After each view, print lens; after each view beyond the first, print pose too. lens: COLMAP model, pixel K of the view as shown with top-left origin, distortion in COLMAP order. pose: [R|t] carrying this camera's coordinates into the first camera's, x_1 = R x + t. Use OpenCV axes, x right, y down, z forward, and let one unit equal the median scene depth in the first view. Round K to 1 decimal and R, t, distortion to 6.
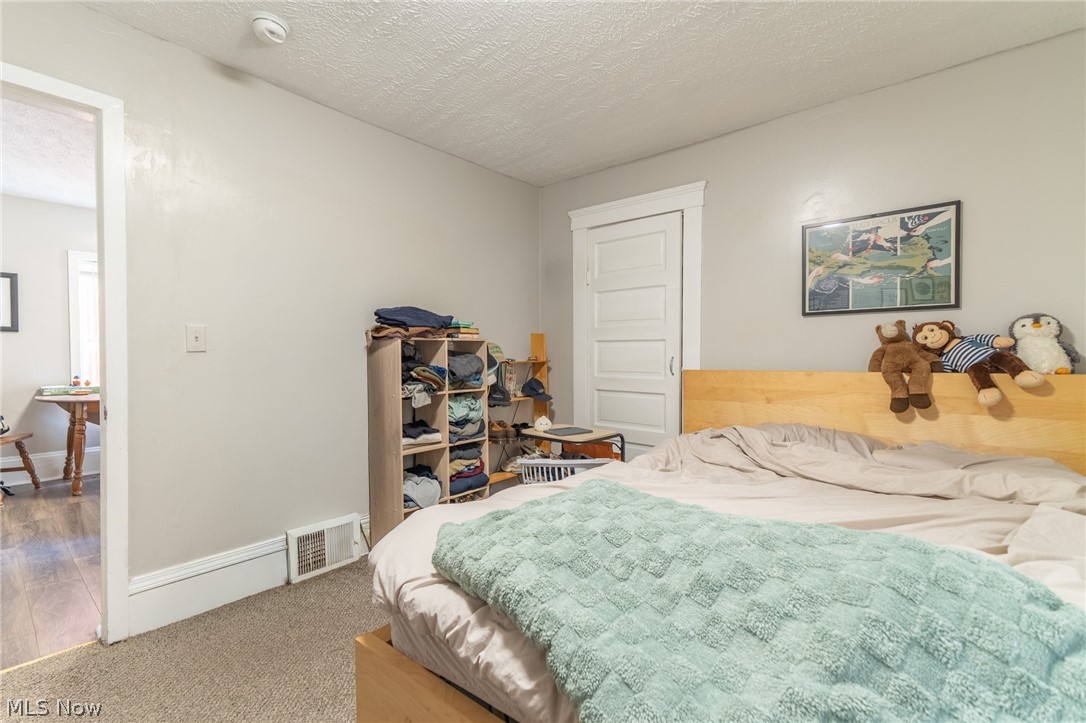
lens RADIAL K [[480.5, 0, 544.5], [0, 480.5, 361.1], [0, 0, 1]] dist [0.009617, 0.000463]
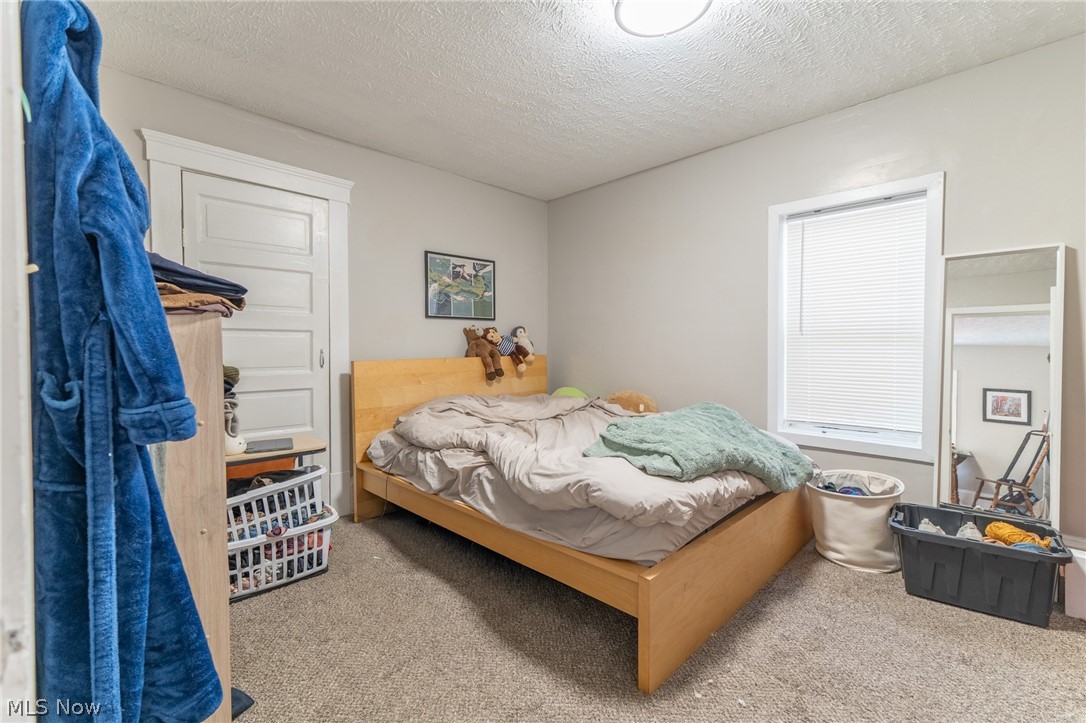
lens RADIAL K [[480.5, 0, 544.0], [0, 480.5, 356.9], [0, 0, 1]] dist [0.009617, 0.000463]
pose [[0.087868, -0.020212, 0.995927, -0.854225], [0.019186, 0.999643, 0.018595, -0.003196], [-0.995947, 0.017474, 0.088224, 0.613957]]
